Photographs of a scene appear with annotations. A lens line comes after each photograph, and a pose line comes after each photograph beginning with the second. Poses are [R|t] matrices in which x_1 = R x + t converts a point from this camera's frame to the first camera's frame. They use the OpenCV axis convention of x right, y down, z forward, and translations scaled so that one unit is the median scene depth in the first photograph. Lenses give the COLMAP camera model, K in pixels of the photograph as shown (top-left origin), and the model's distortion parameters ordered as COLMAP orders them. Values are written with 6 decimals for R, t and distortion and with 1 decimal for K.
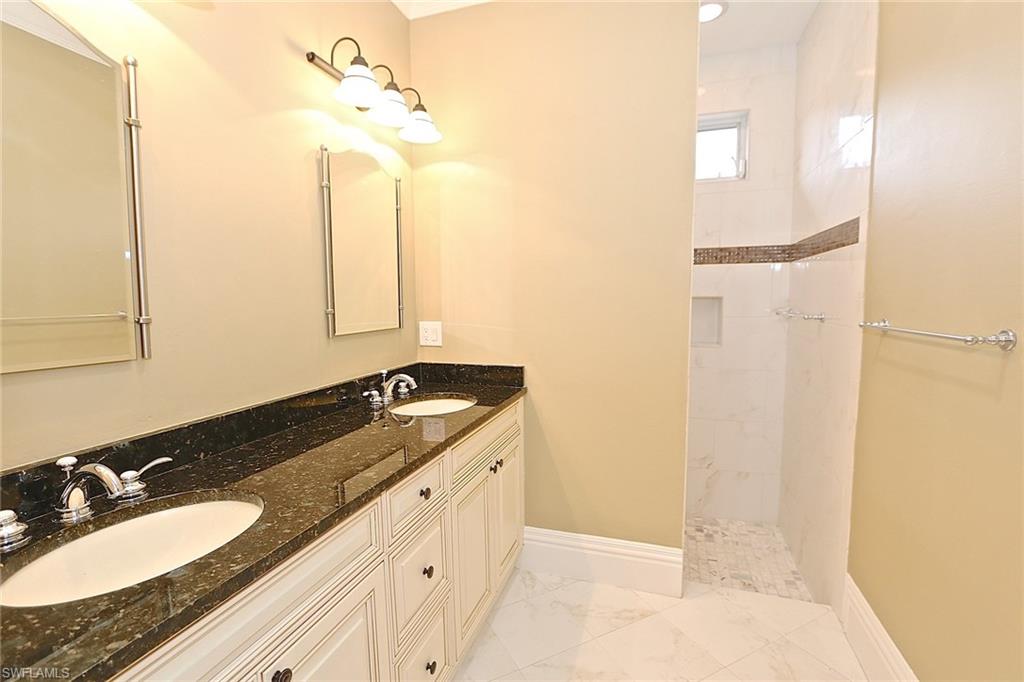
lens RADIAL K [[465.4, 0, 512.0], [0, 465.4, 341.0], [0, 0, 1]] dist [-0.017582, 0.000728]
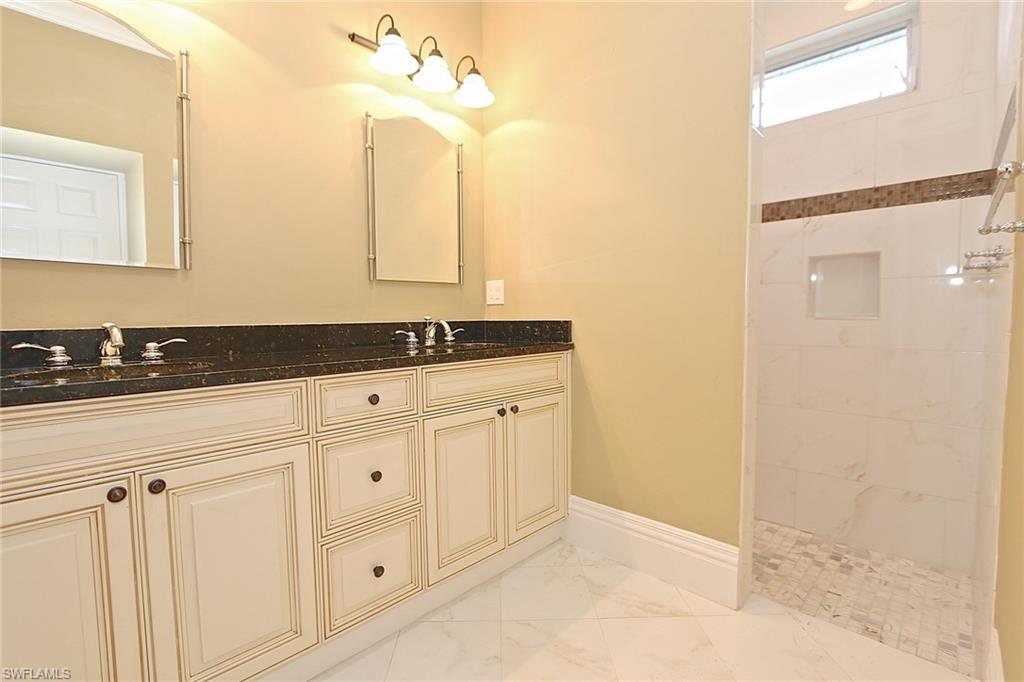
lens RADIAL K [[465.4, 0, 512.0], [0, 465.4, 341.0], [0, 0, 1]] dist [-0.017582, 0.000728]
pose [[0.902100, 0.025120, -0.430796, 0.334506], [-0.039040, 0.998961, -0.023502, 0.125179], [0.429758, 0.038020, 0.902143, 0.103662]]
